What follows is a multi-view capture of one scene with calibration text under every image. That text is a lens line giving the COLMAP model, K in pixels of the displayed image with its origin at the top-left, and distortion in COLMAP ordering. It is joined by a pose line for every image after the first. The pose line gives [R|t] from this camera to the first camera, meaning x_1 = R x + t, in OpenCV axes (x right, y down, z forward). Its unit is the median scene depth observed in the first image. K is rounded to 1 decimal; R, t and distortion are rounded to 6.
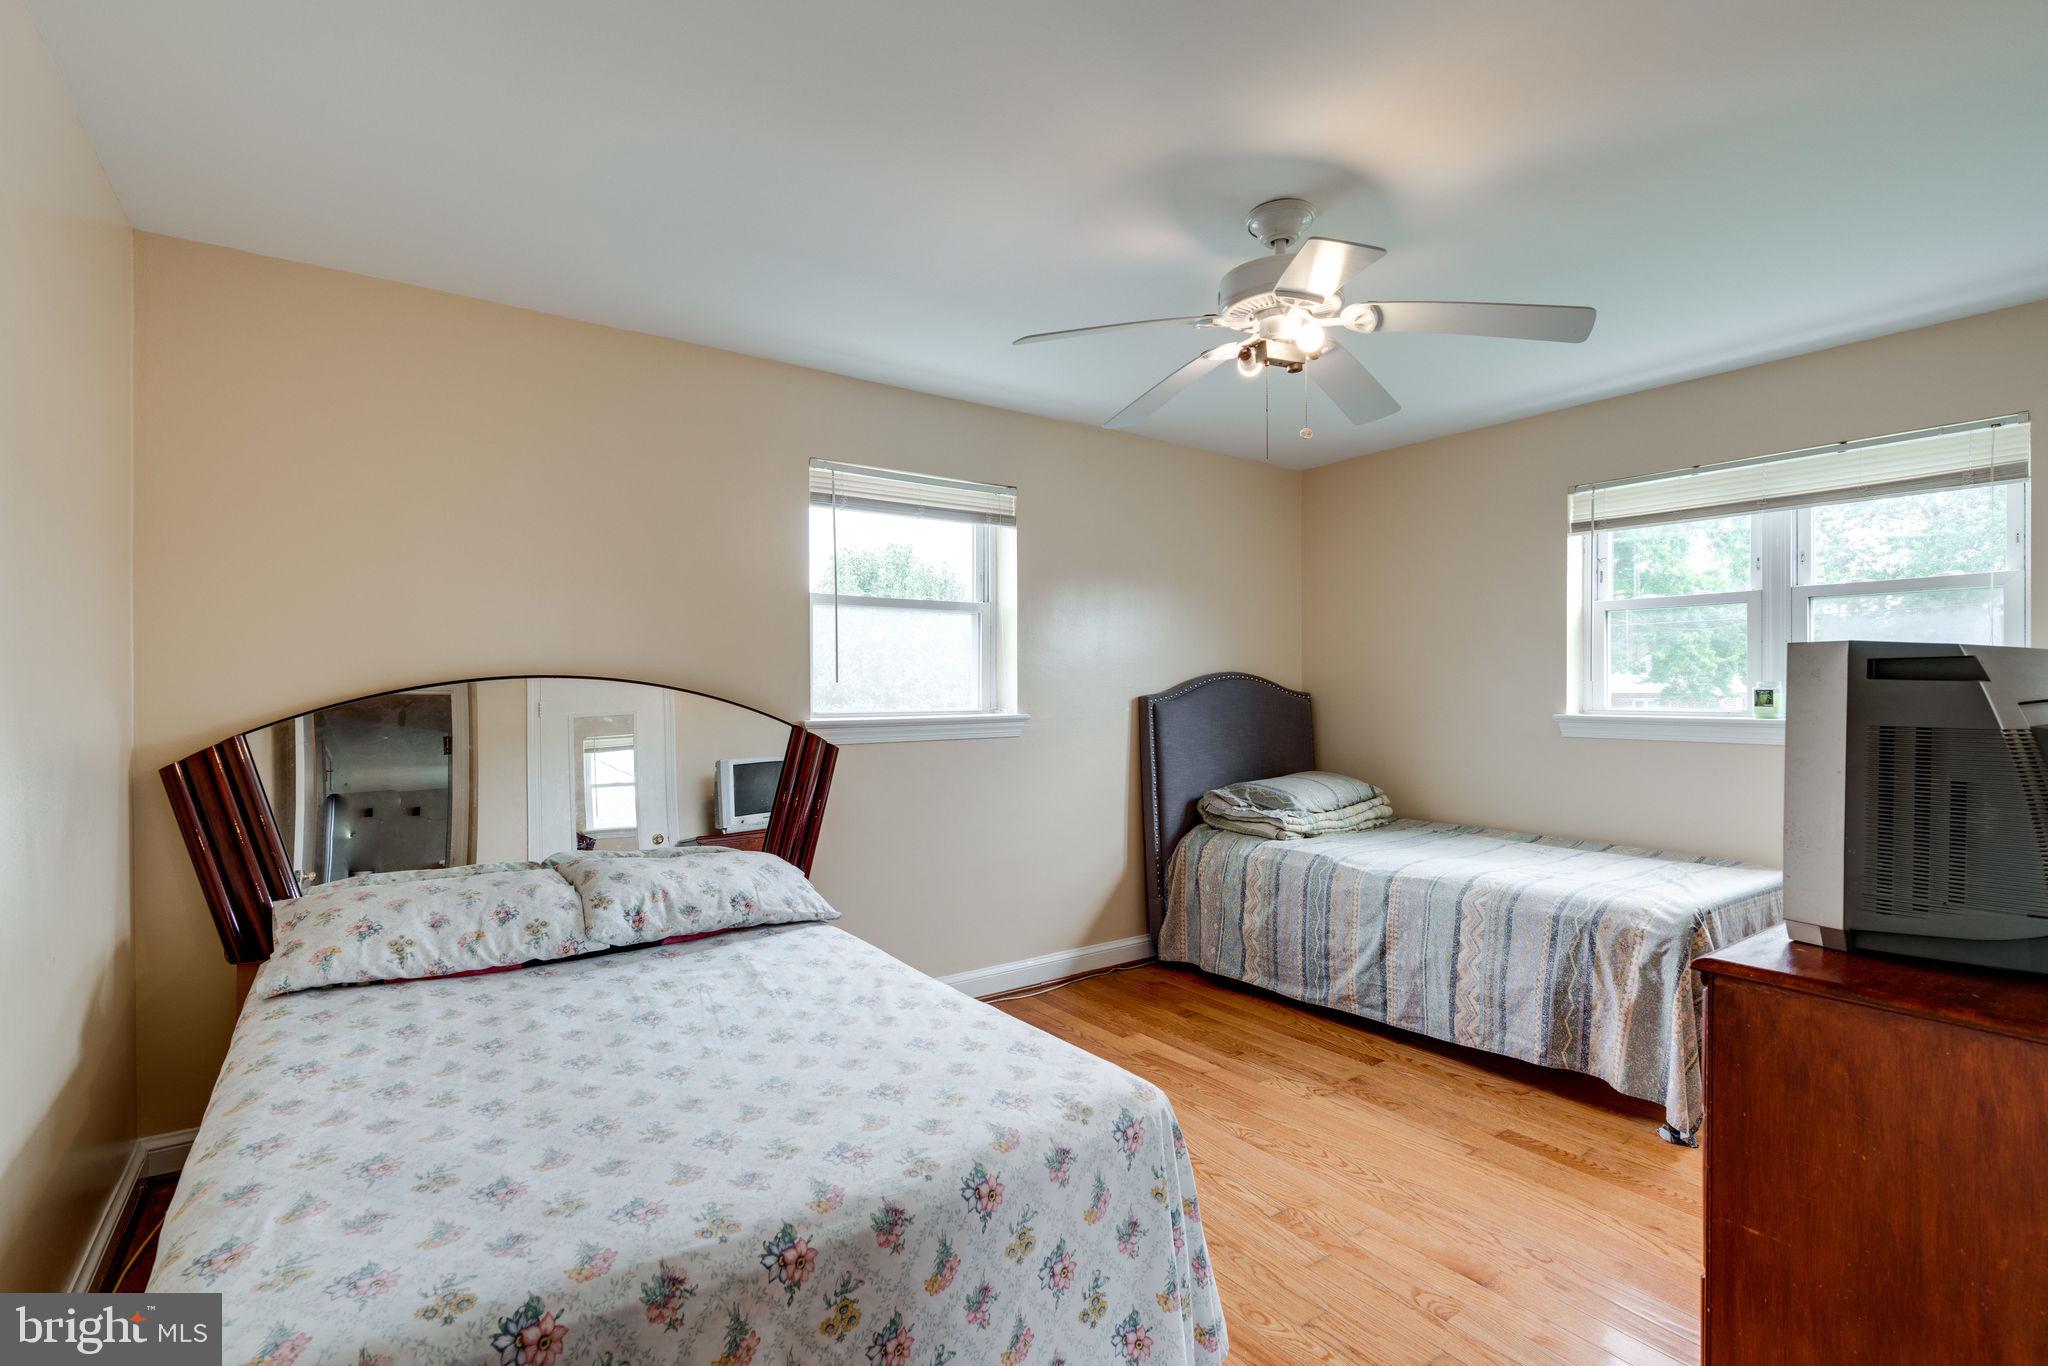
lens RADIAL K [[935.7, 0, 1029.0], [0, 935.7, 687.6], [0, 0, 1]] dist [0.002253, 0.000317]
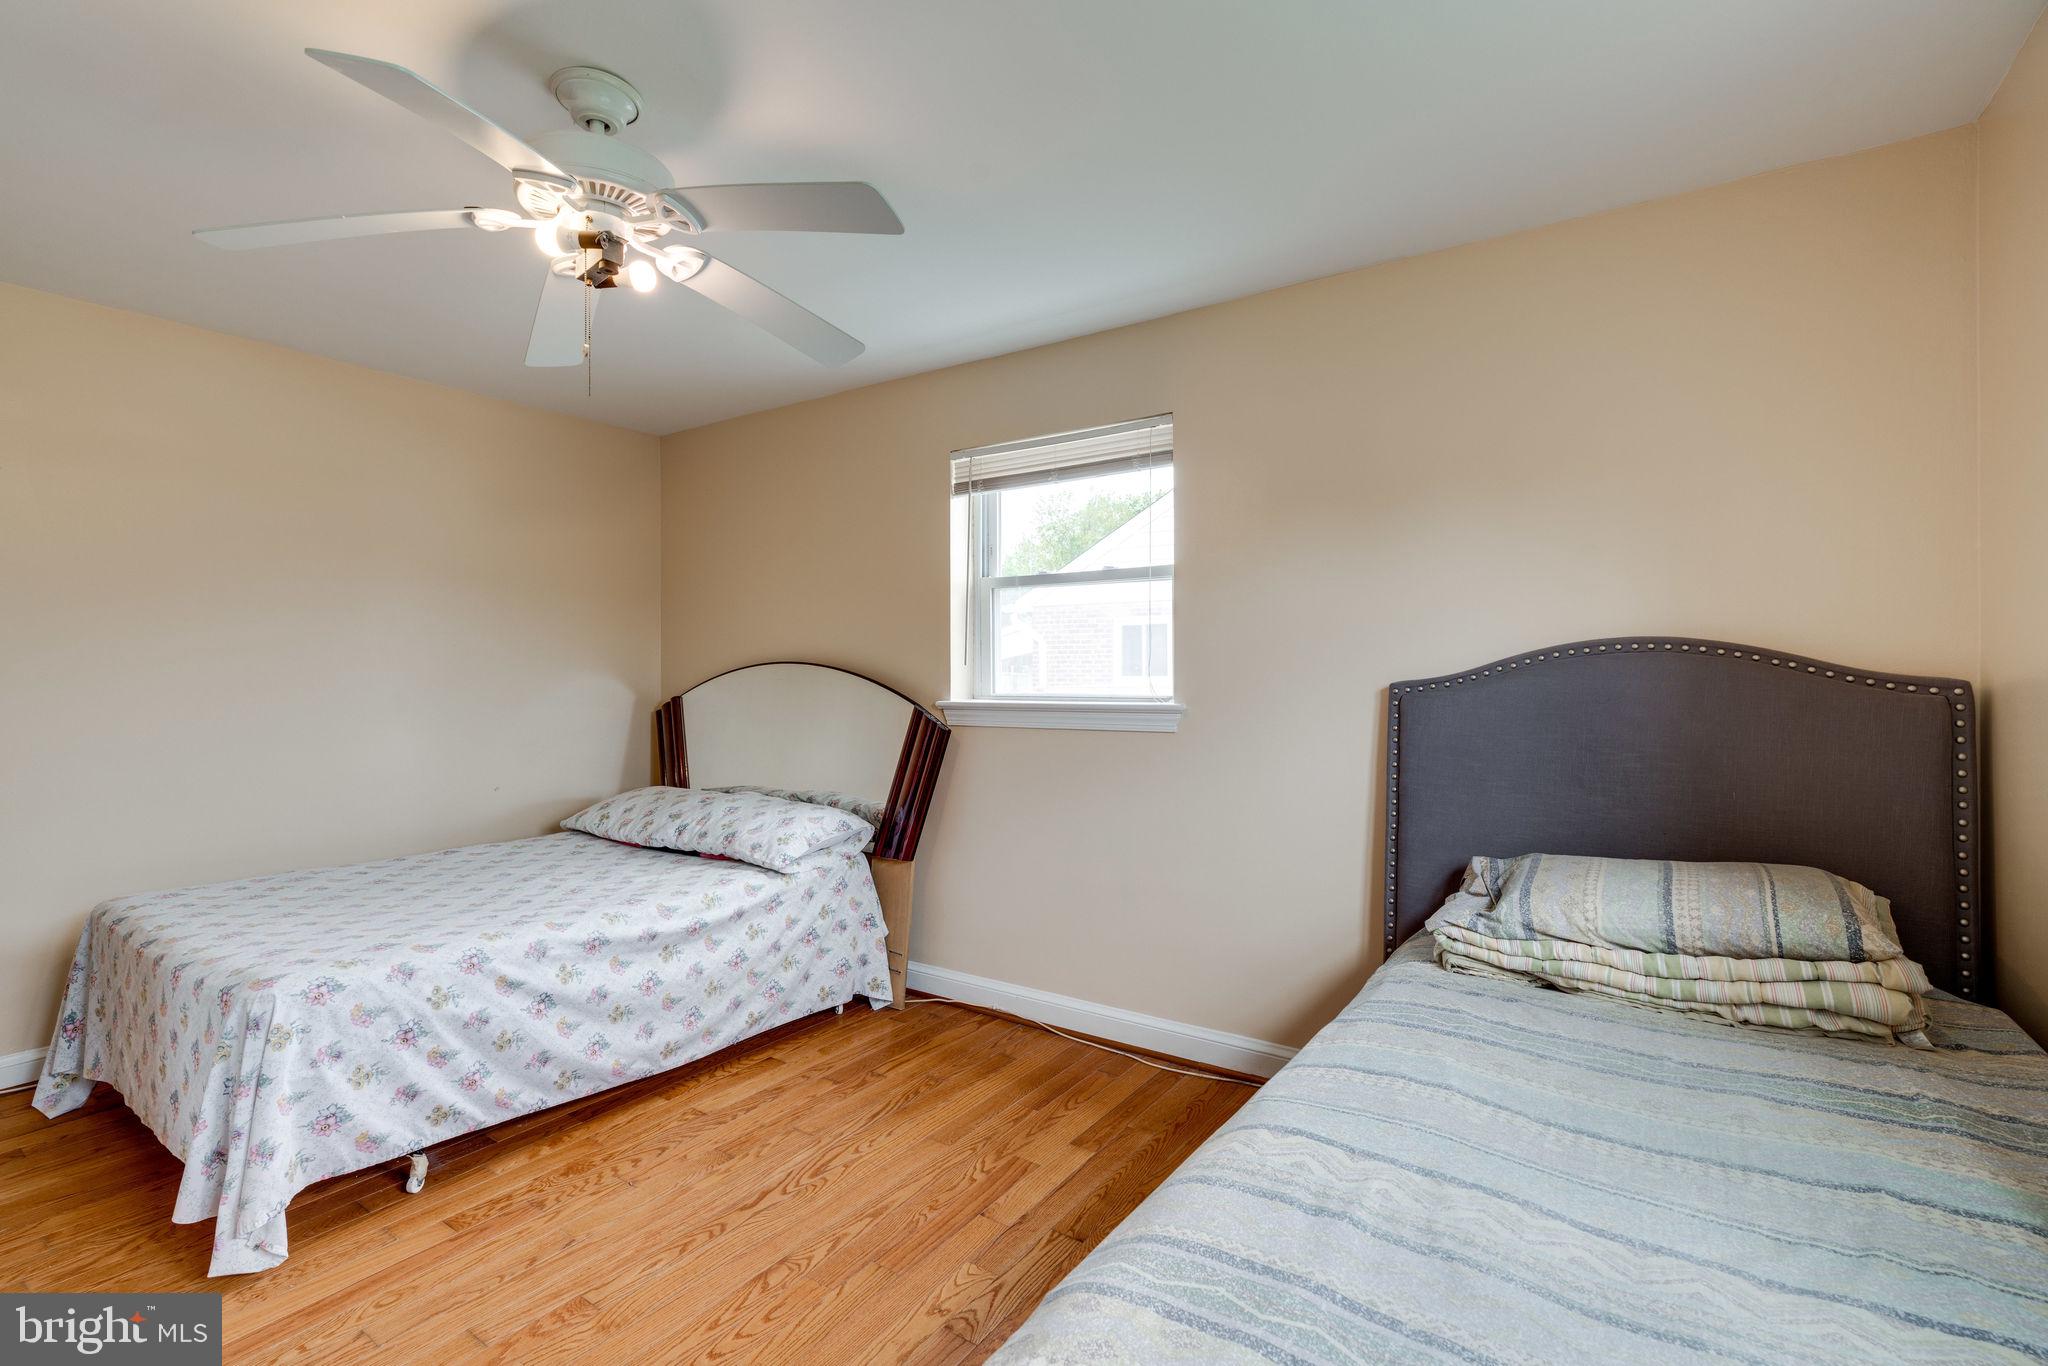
lens RADIAL K [[935.7, 0, 1025.2], [0, 935.7, 685.6], [0, 0, 1]] dist [0.002253, 0.000317]
pose [[0.350355, 0.012385, -0.936535, 0.670820], [0.003364, 0.999889, 0.014481, 0.000241], [0.936611, -0.008224, 0.350275, 0.612800]]
